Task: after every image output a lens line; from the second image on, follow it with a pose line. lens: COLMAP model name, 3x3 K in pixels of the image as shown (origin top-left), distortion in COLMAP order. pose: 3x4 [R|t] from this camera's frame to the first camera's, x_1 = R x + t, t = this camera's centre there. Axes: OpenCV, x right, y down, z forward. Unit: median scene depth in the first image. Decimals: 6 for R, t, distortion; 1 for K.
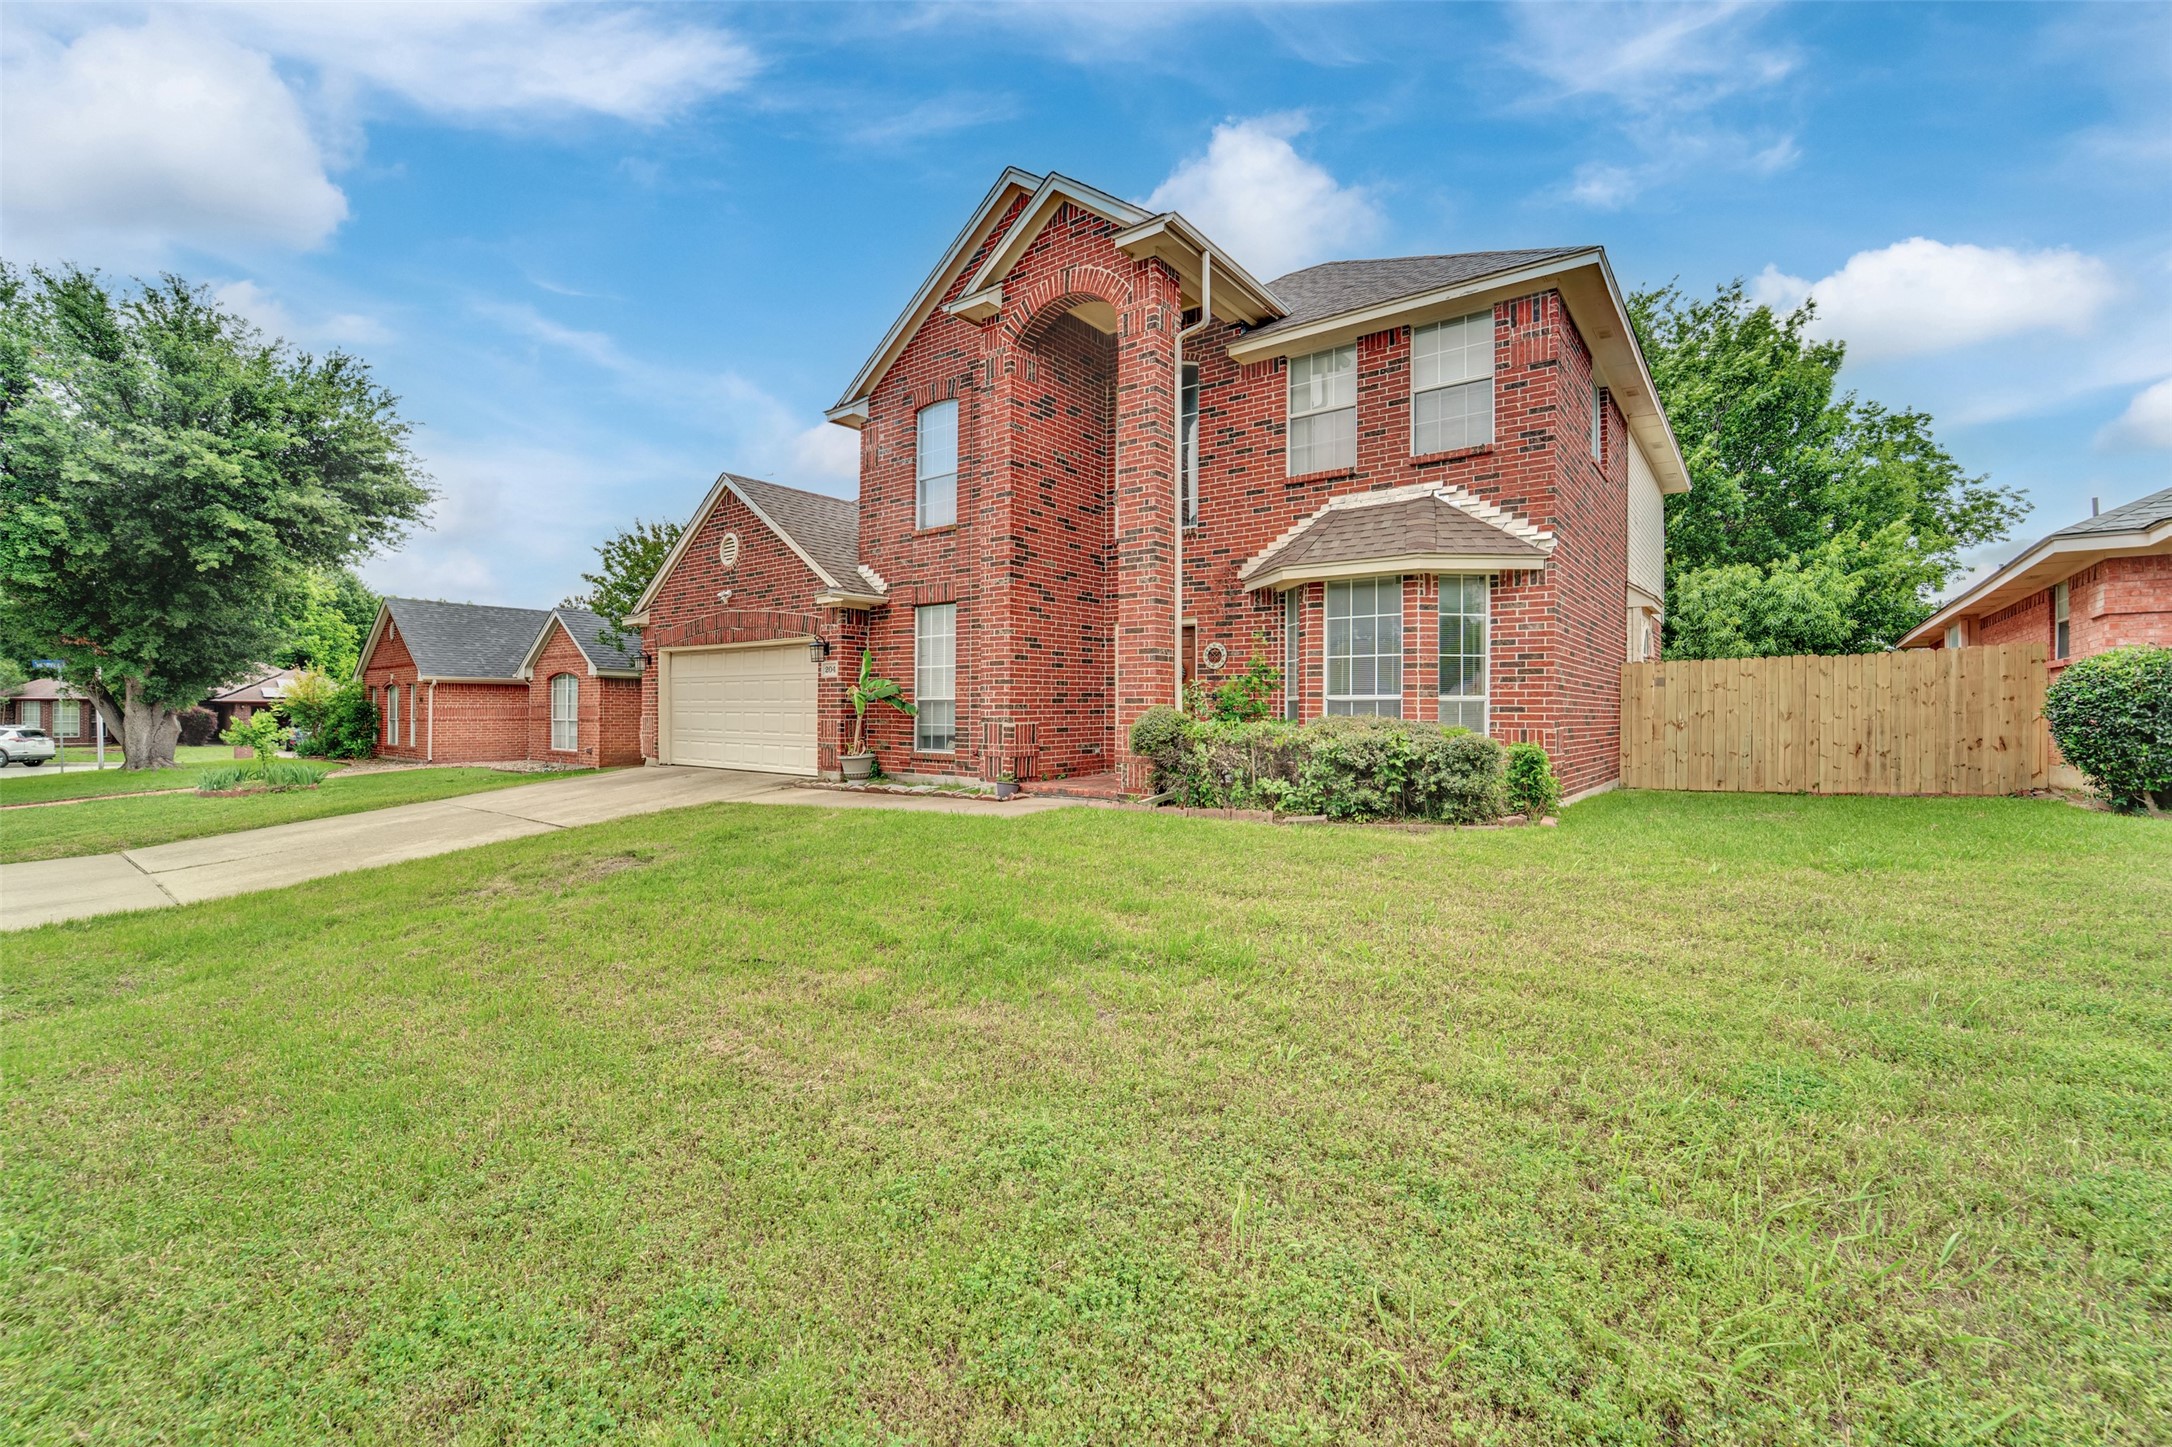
lens RADIAL K [[897.2, 0, 1078.8], [0, 897.2, 712.9], [0, 0, 1]] dist [-0.016579, -0.000509]
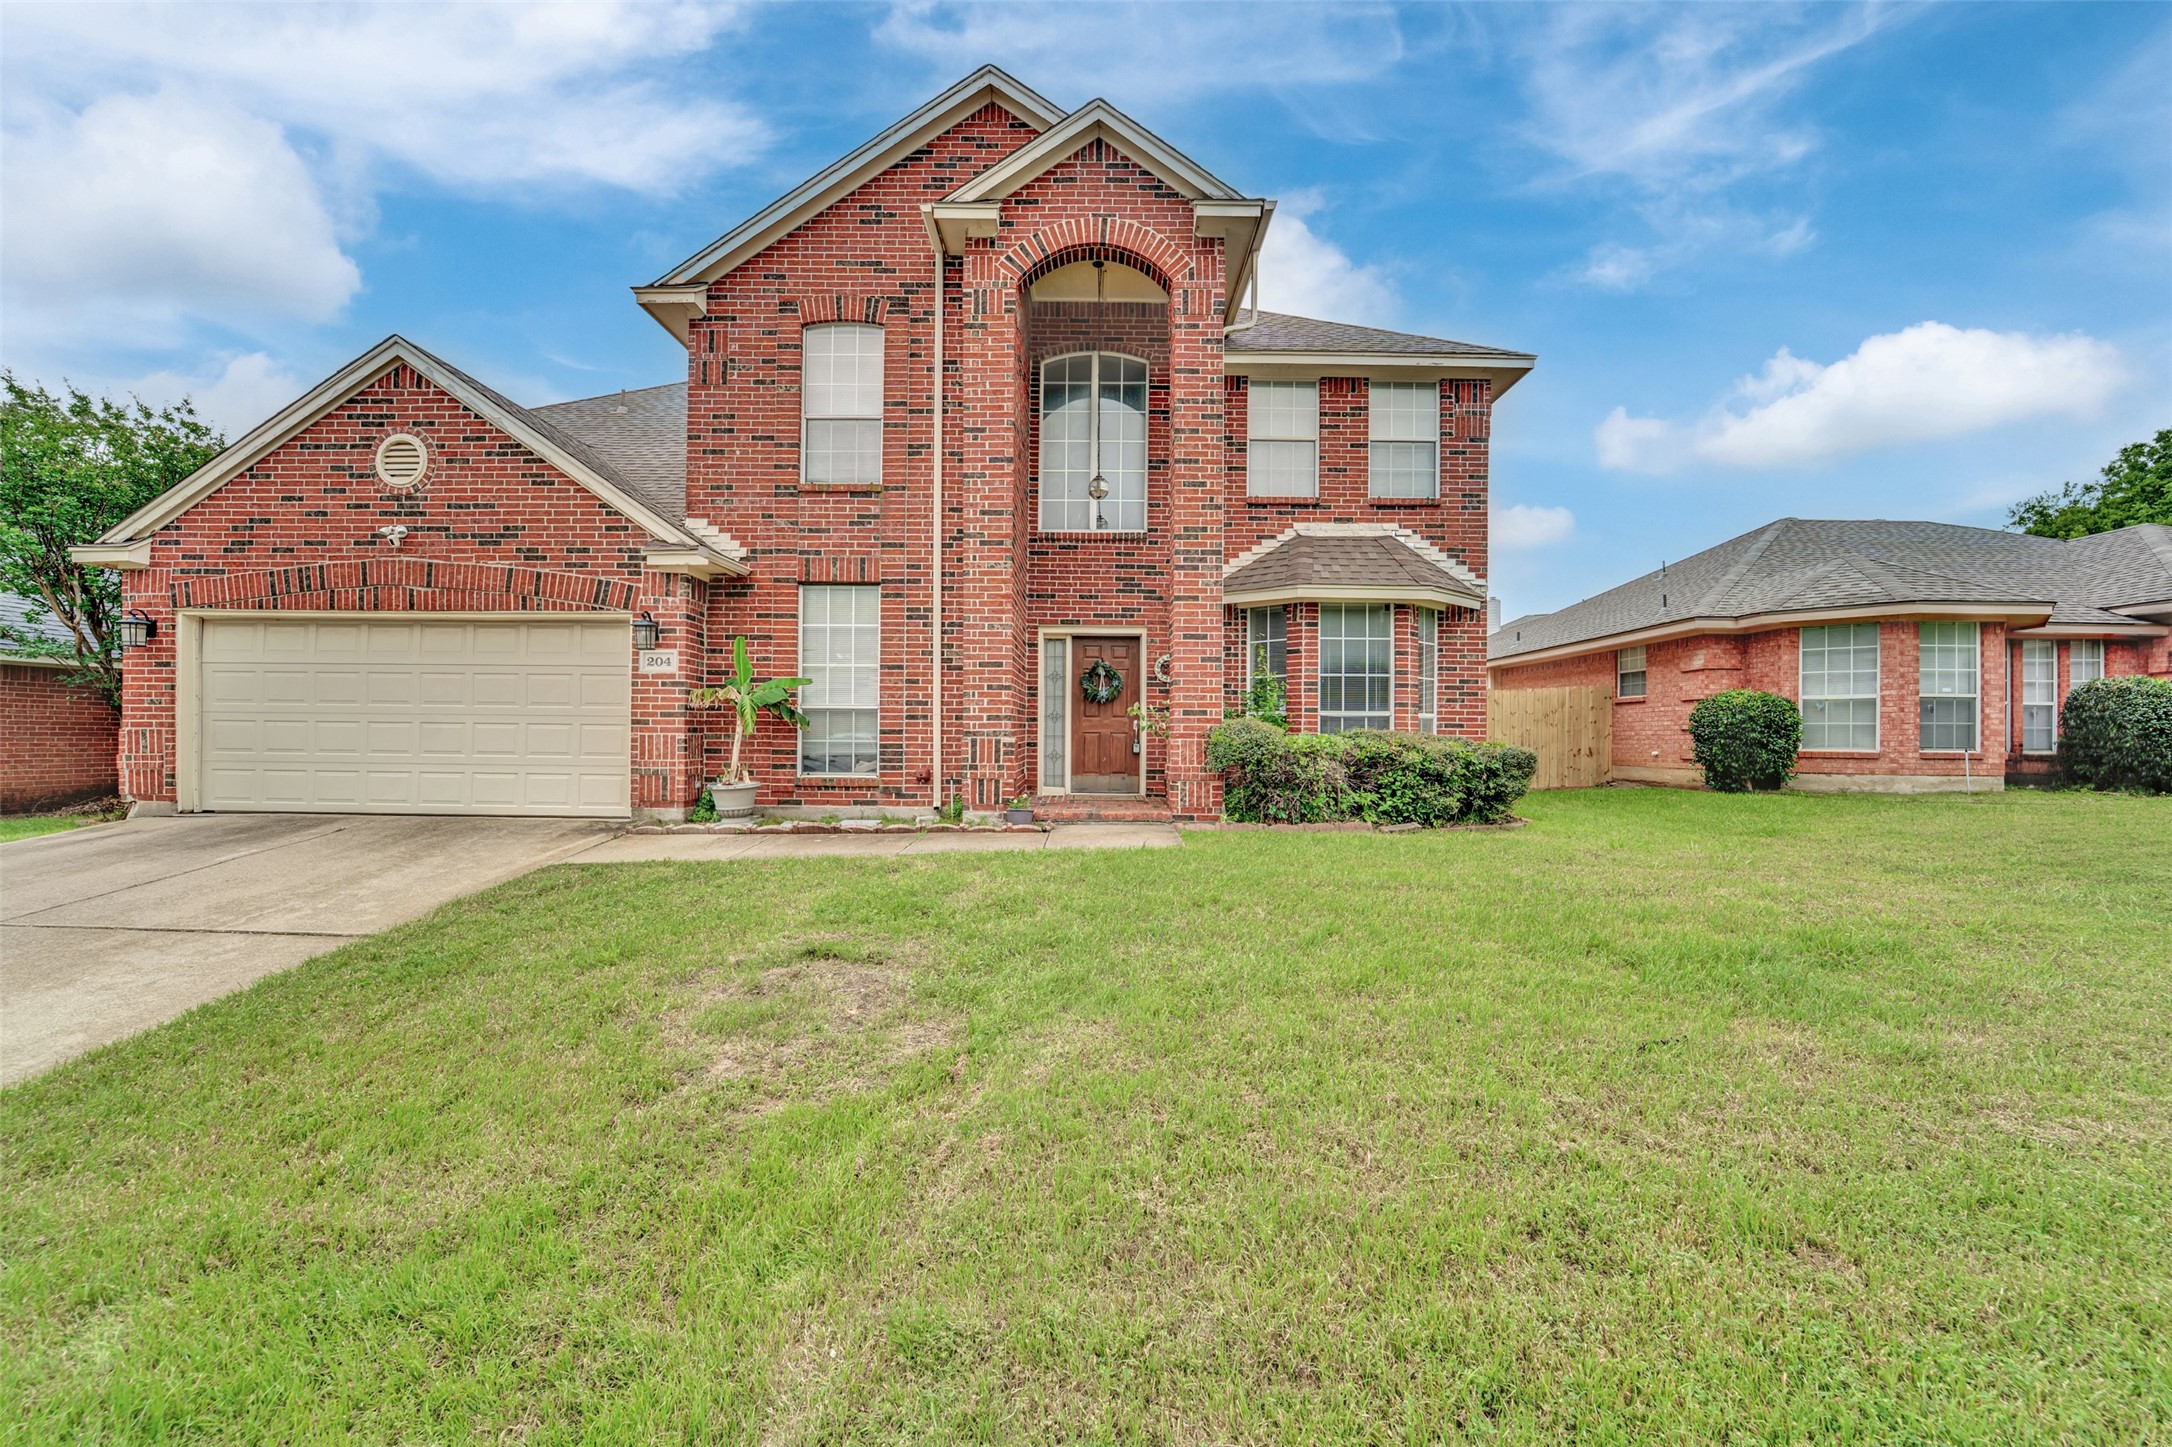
lens RADIAL K [[897.2, 0, 1081.6], [0, 897.2, 738.3], [0, 0, 1]] dist [-0.016579, -0.000509]
pose [[0.793086, 0.000877, 0.609110, -0.537390], [-0.003400, 0.999990, 0.002988, 0.009375], [-0.609101, -0.004441, 0.793080, 0.308501]]
